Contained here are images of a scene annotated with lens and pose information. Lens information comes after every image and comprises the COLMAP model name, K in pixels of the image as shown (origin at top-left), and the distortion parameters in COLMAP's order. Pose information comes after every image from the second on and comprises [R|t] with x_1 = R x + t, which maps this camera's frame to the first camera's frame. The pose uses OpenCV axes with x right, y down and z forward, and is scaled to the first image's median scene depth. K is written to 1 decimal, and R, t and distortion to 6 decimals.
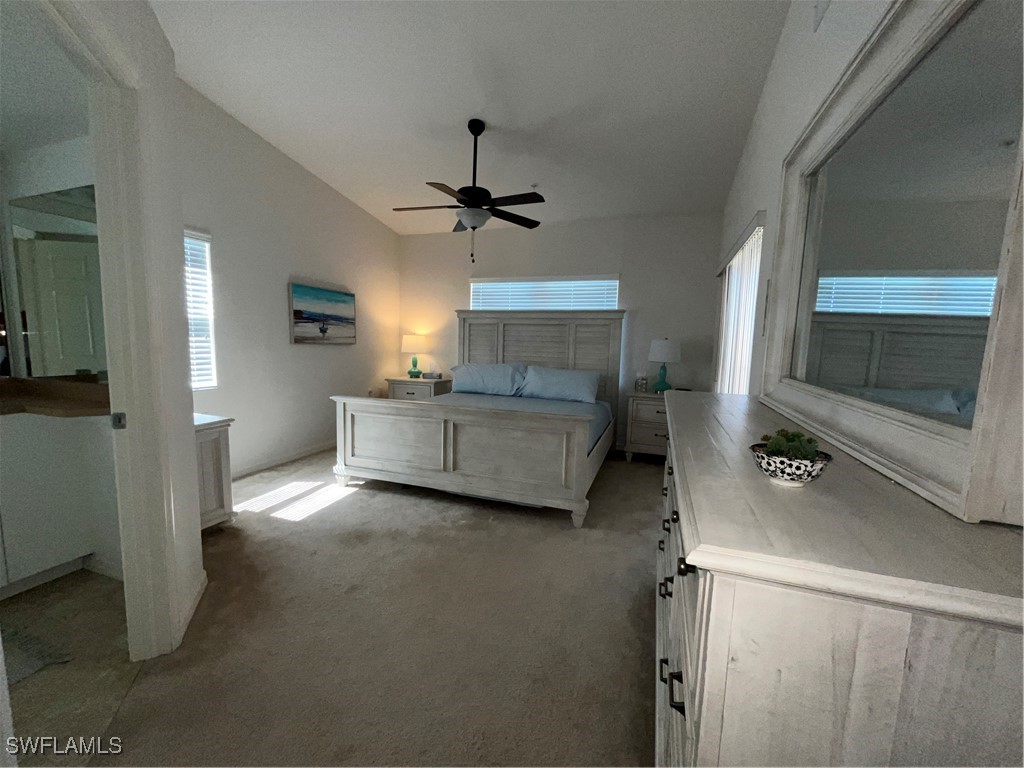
lens RADIAL K [[410.4, 0, 515.1], [0, 410.4, 384.4], [0, 0, 1]] dist [-0.003791, 0.000922]
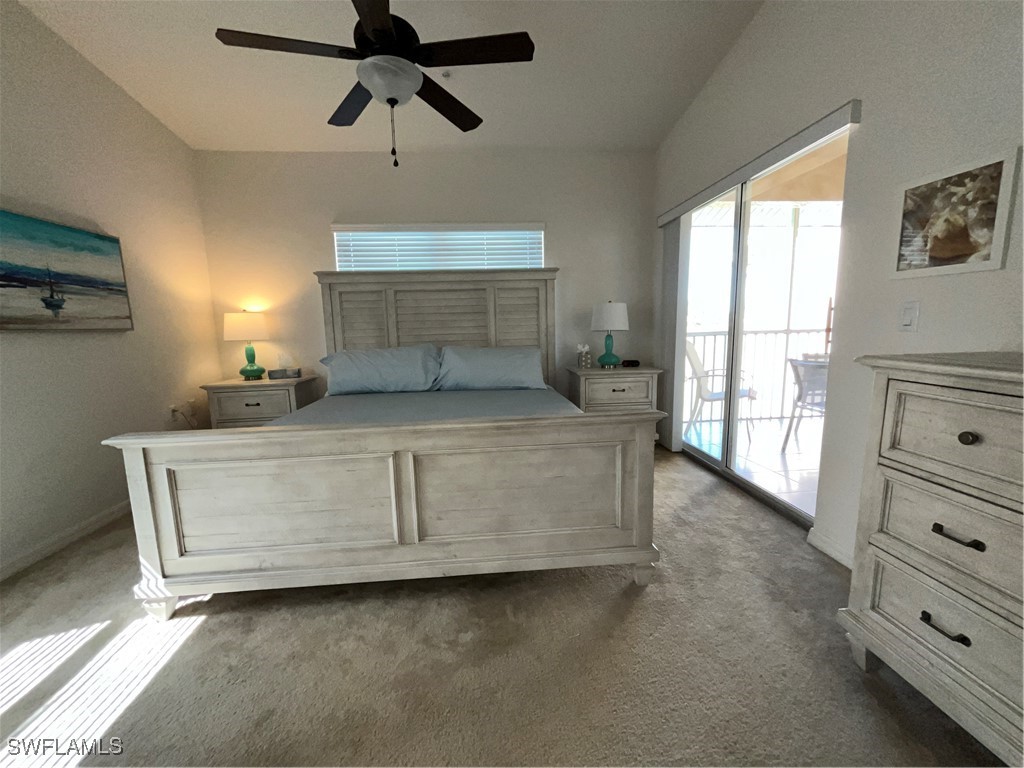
lens RADIAL K [[410.4, 0, 509.8], [0, 410.4, 384.1], [0, 0, 1]] dist [-0.003791, 0.000922]
pose [[0.914696, -0.106048, 0.389981, -0.151921], [0.090098, 0.994182, 0.059025, -0.012492], [-0.393972, -0.018854, 0.918929, 0.297430]]
